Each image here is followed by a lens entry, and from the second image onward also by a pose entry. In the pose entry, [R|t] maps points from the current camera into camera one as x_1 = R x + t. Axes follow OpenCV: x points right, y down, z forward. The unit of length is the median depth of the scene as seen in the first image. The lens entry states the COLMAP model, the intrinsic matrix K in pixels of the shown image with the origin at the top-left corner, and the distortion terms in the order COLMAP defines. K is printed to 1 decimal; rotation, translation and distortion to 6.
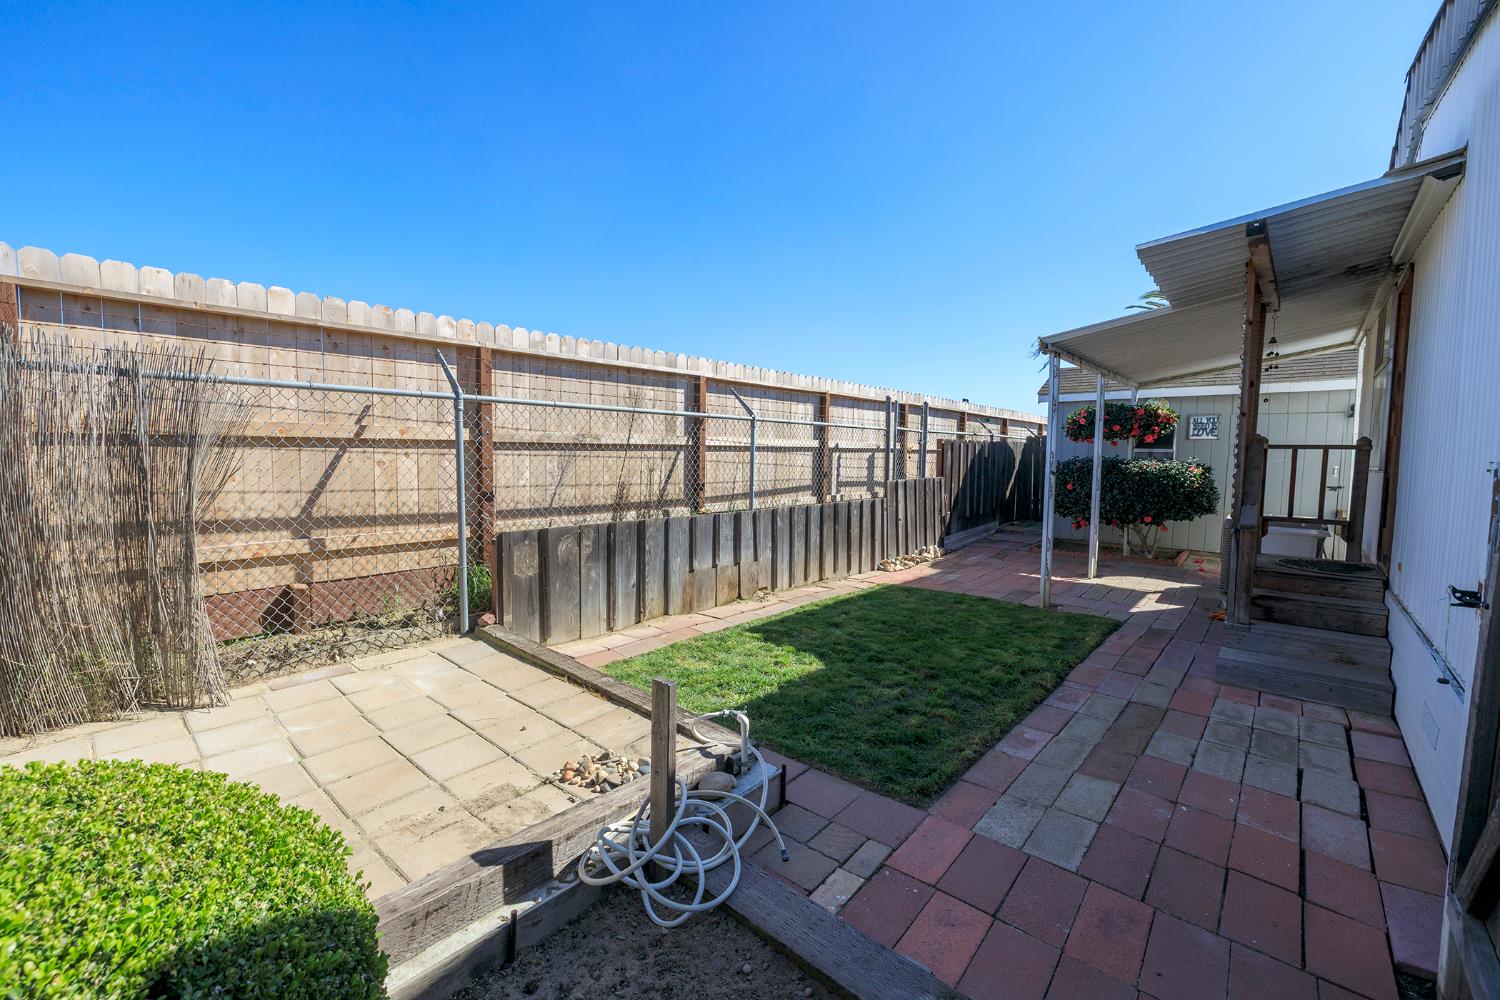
lens RADIAL K [[625.6, 0, 739.3], [0, 625.6, 495.5], [0, 0, 1]] dist [0.001108, -0.000970]
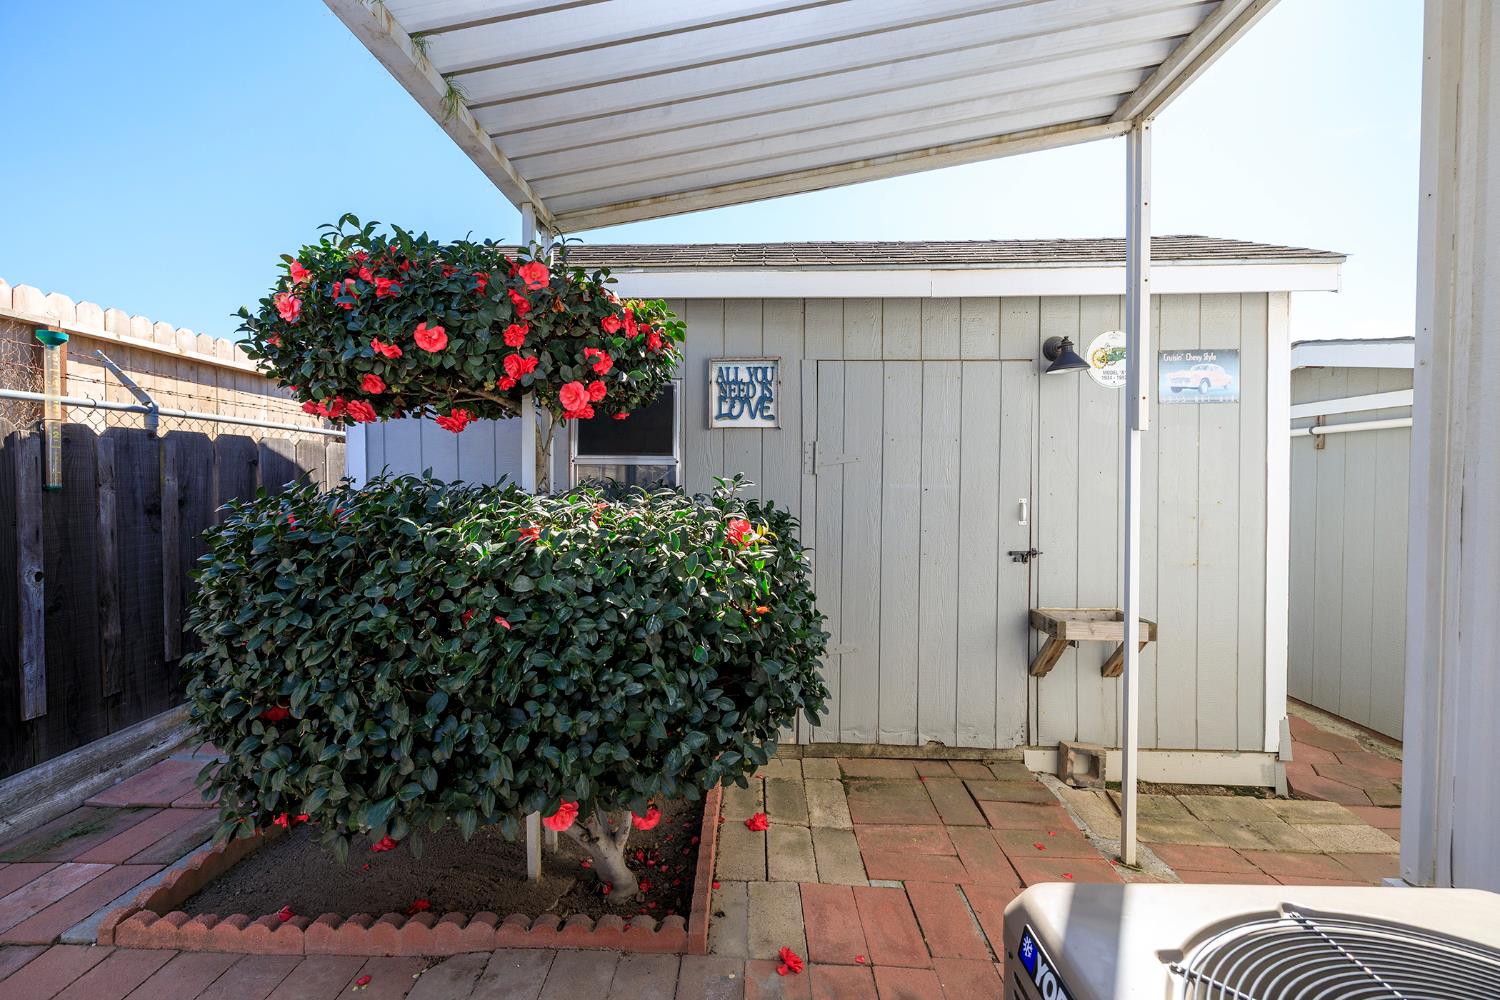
lens RADIAL K [[625.6, 0, 748.0], [0, 625.6, 494.1], [0, 0, 1]] dist [0.001108, -0.000970]
pose [[0.767096, -0.023945, 0.641085, 0.520818], [0.049817, 0.998509, -0.022314, -0.044714], [-0.639595, 0.049054, 0.767145, 0.735890]]
